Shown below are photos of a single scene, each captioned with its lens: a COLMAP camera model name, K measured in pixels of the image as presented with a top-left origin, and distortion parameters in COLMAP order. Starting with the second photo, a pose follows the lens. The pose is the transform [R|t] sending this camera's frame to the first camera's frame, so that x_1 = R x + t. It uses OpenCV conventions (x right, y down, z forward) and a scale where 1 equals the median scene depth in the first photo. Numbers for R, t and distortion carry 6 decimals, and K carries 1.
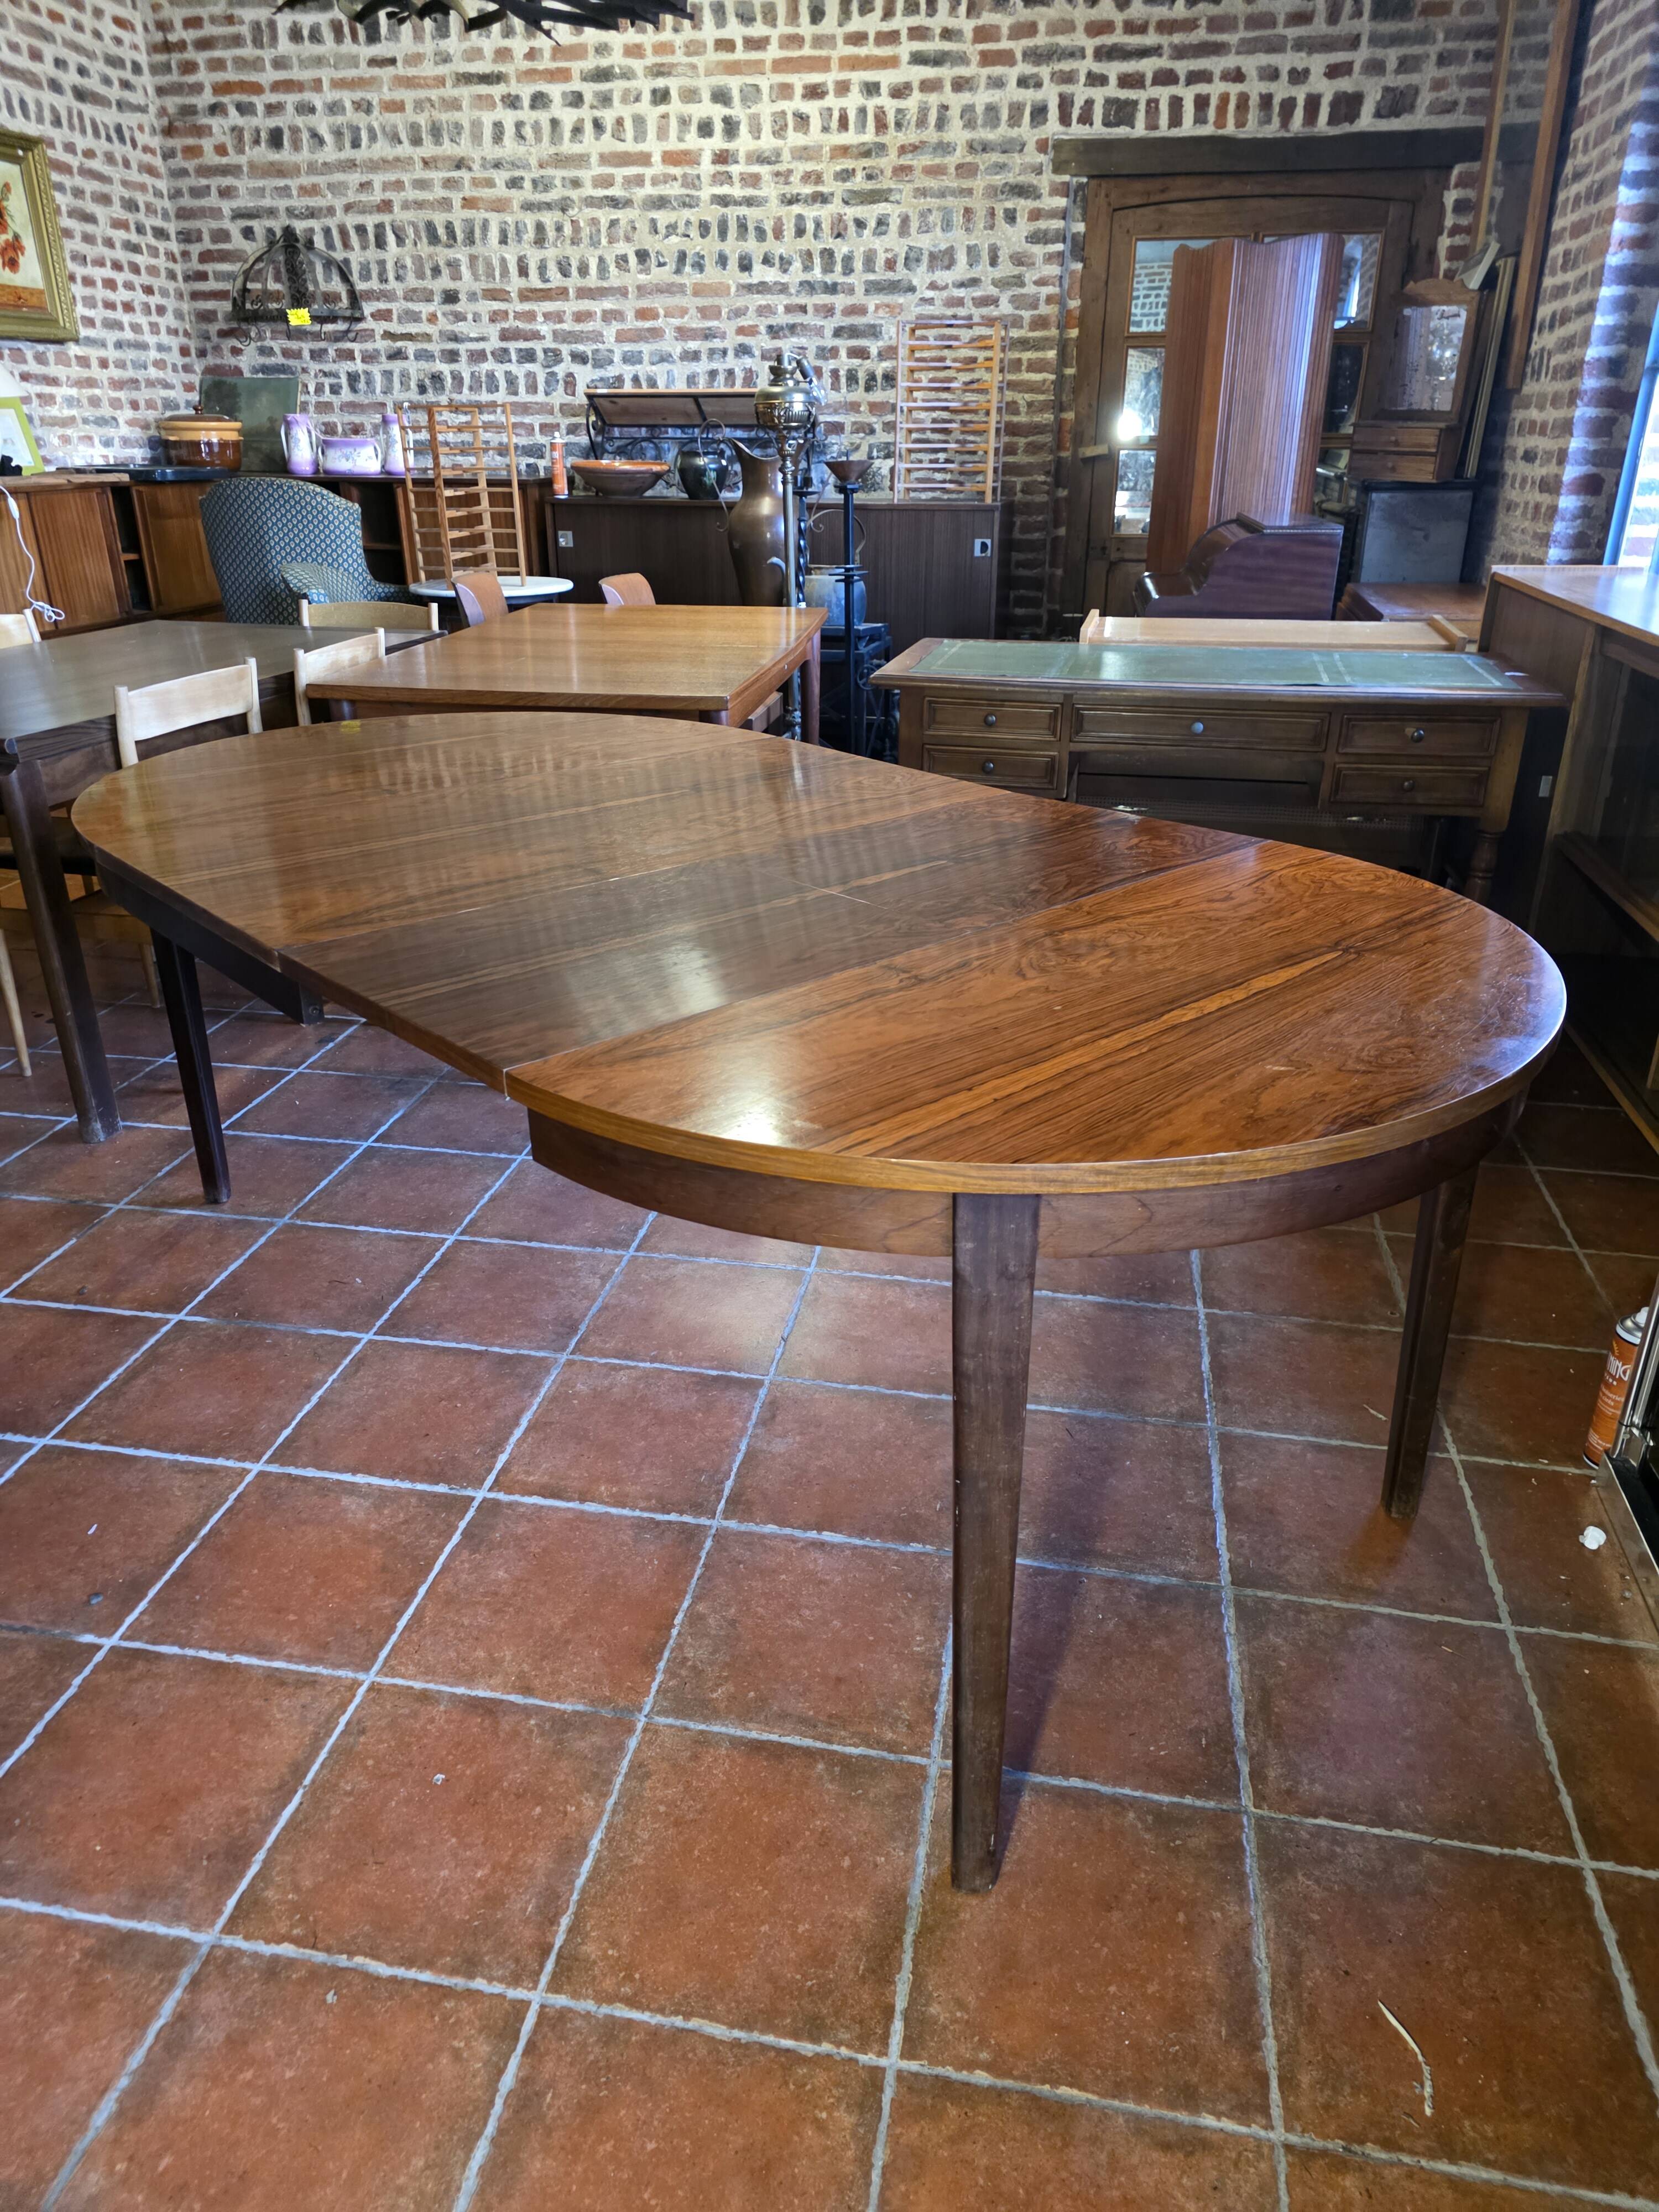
lens RADIAL K [[1482.0, 0, 824.6], [0, 1482.0, 1077.8], [0, 0, 1]] dist [0.033176, -0.028323]
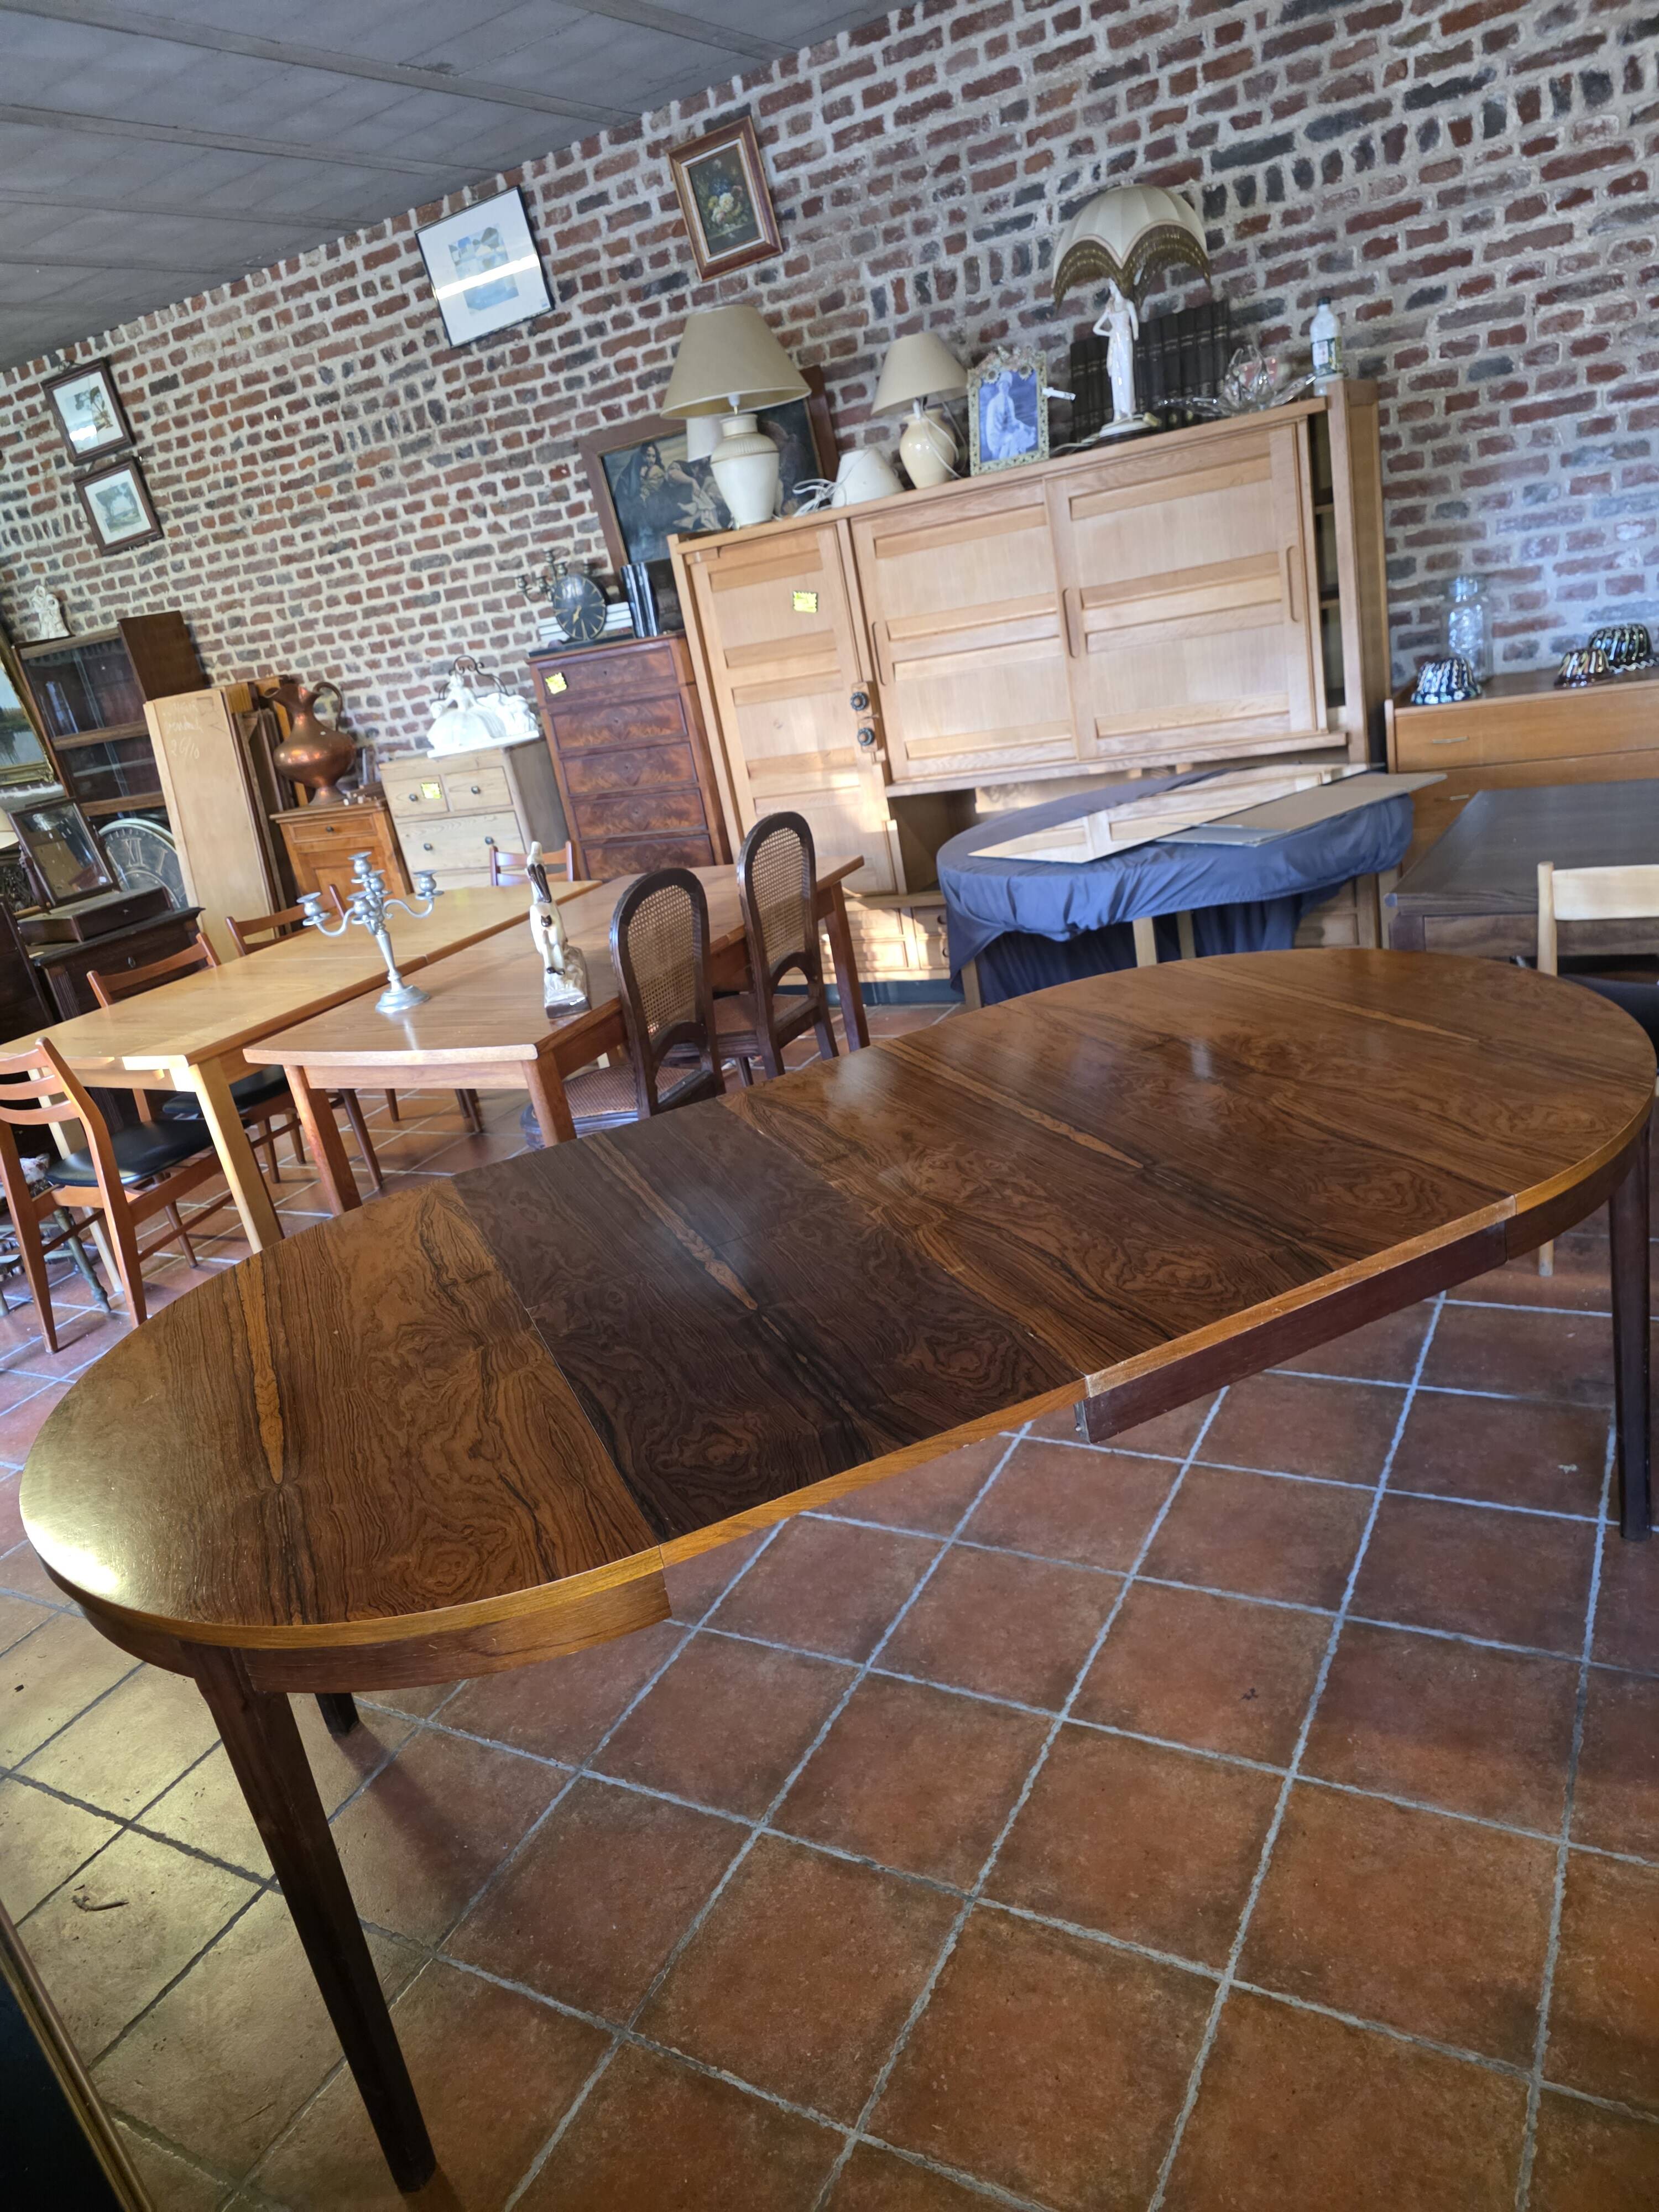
lens RADIAL K [[1486.1, 0, 813.6], [0, 1486.1, 1106.1], [0, 0, 1]] dist [0.037766, -0.030496]
pose [[-0.318724, 0.382351, -0.867308, 0.729822], [-0.196581, 0.868468, 0.455103, -0.606783], [0.927238, 0.315548, -0.201639, 1.049439]]
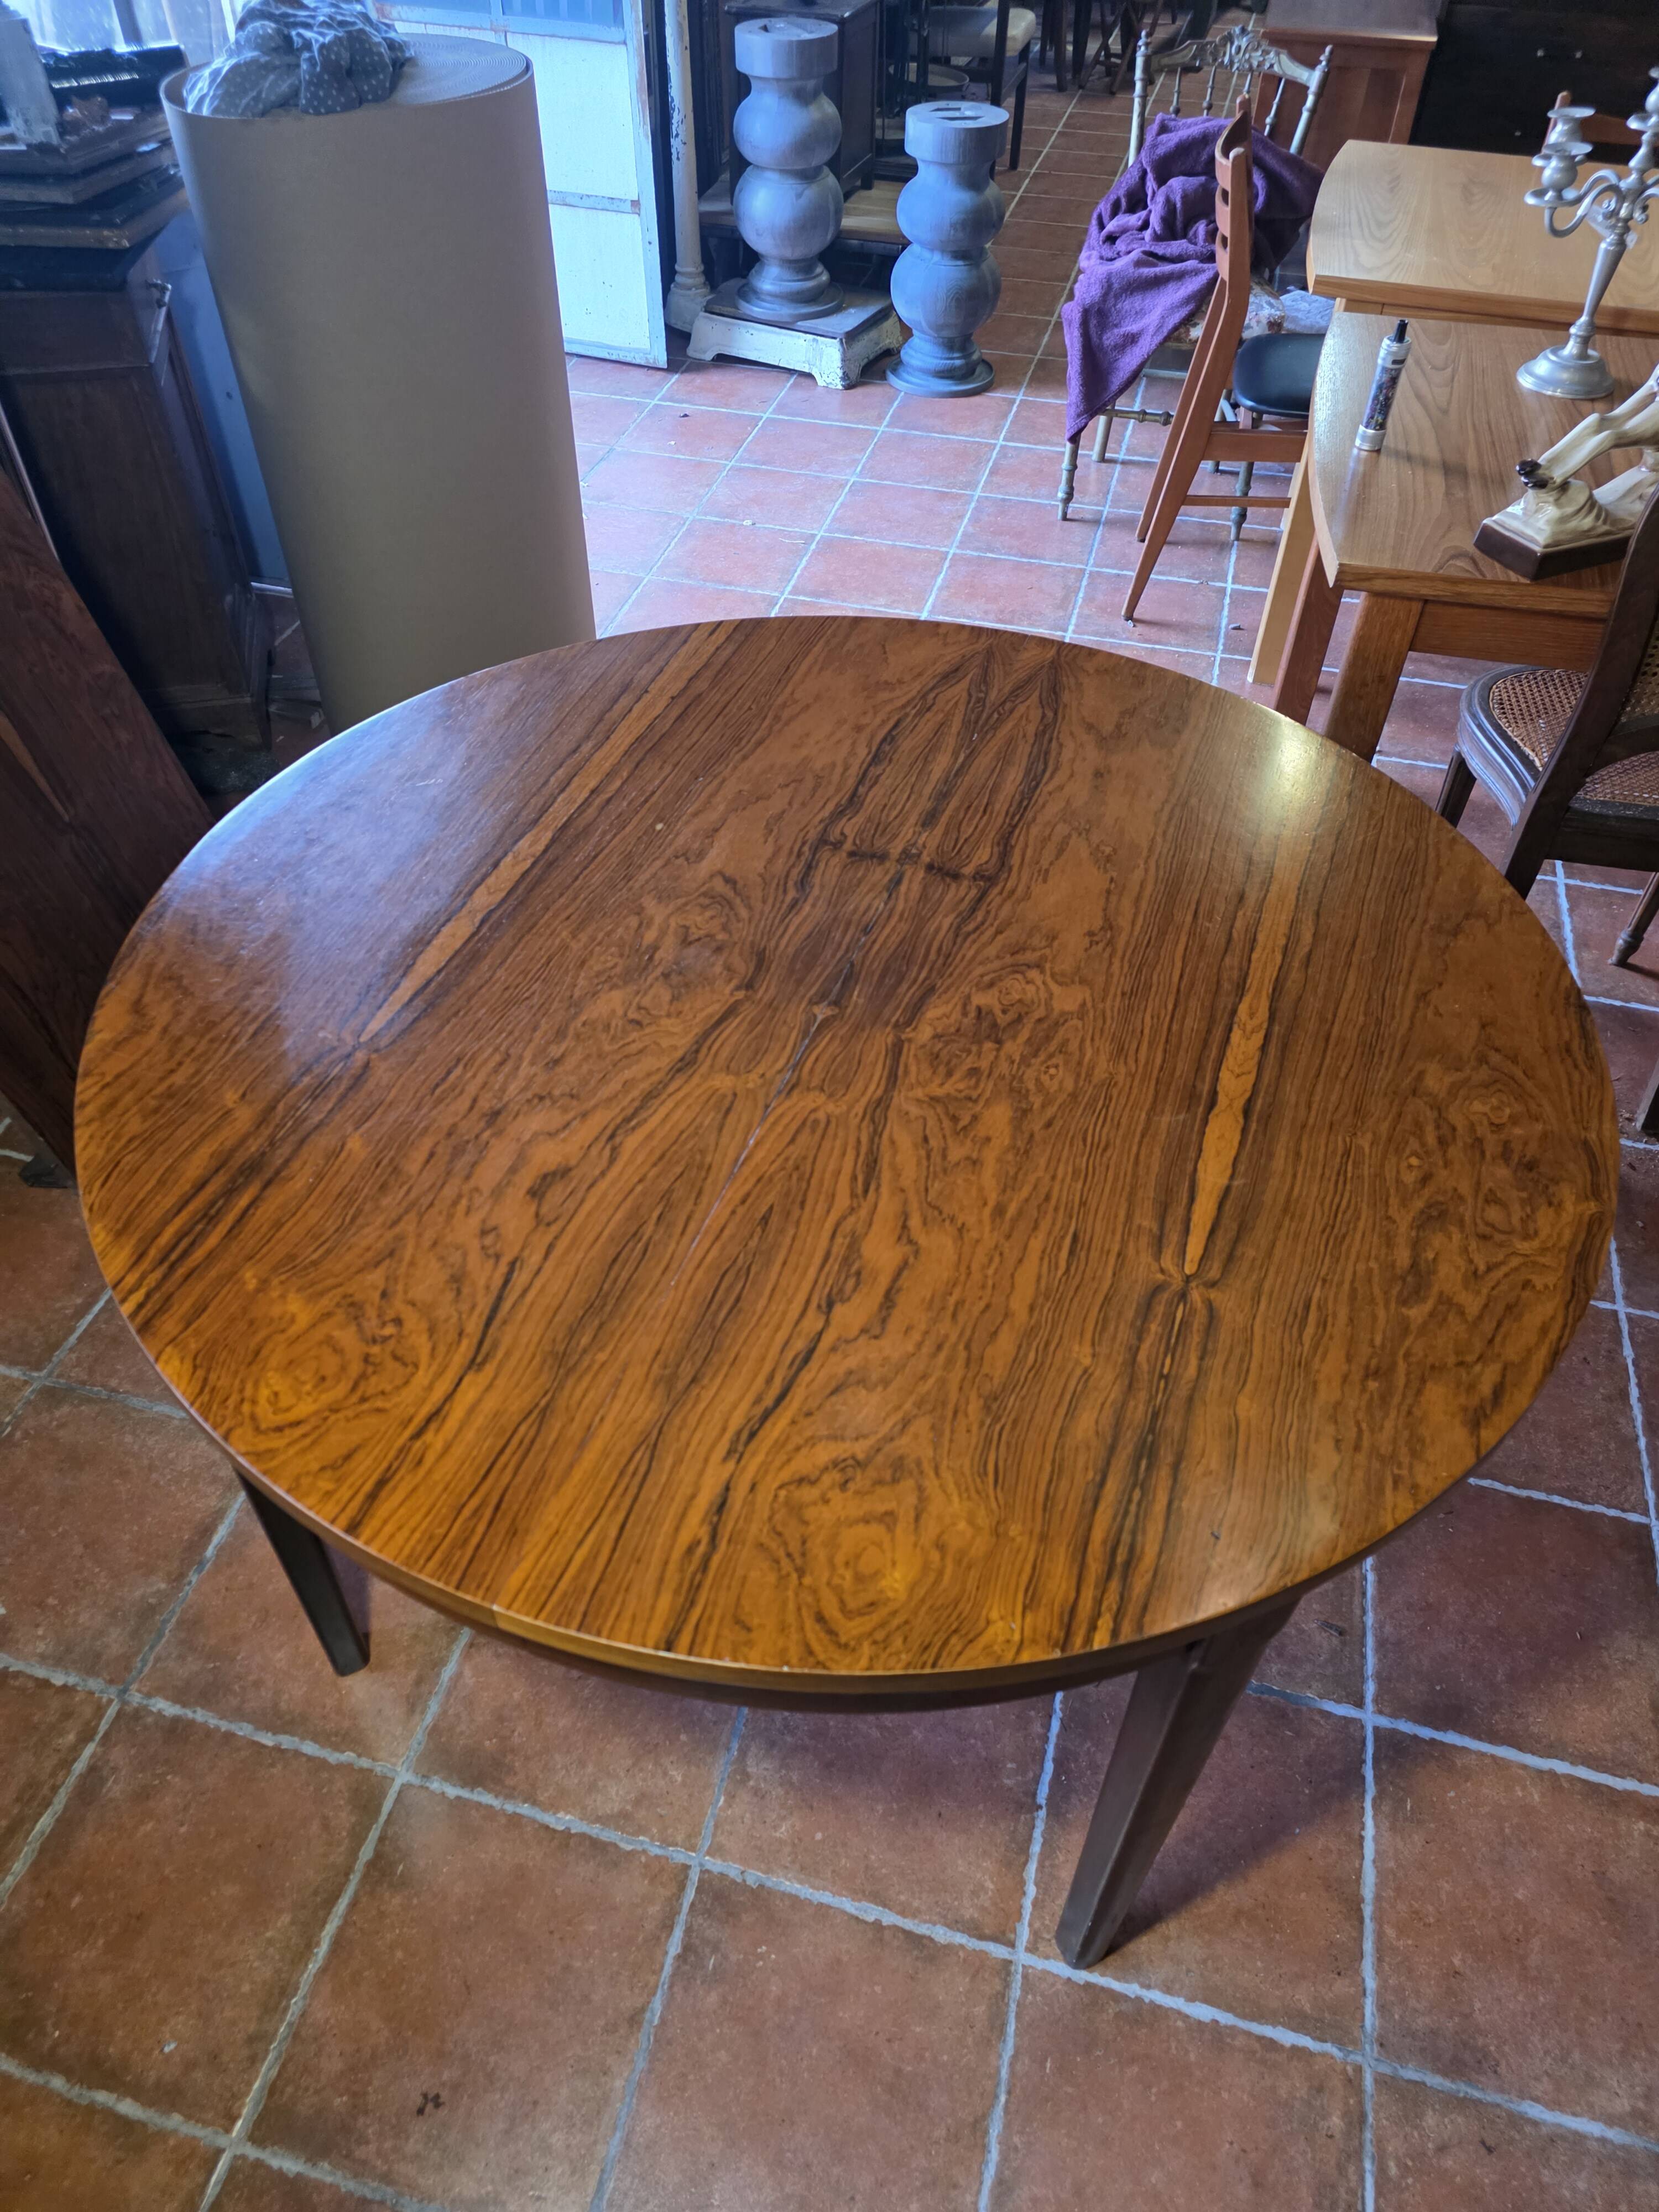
lens RADIAL K [[1490.6, 0, 824.7], [0, 1490.6, 1101.3], [0, 0, 1]] dist [0.037999, -0.021901]
pose [[-0.997096, -0.063905, 0.041427, -0.214615], [0.015567, 0.361462, 0.932257, -0.610821], [-0.074550, 0.930194, -0.359417, 1.073685]]
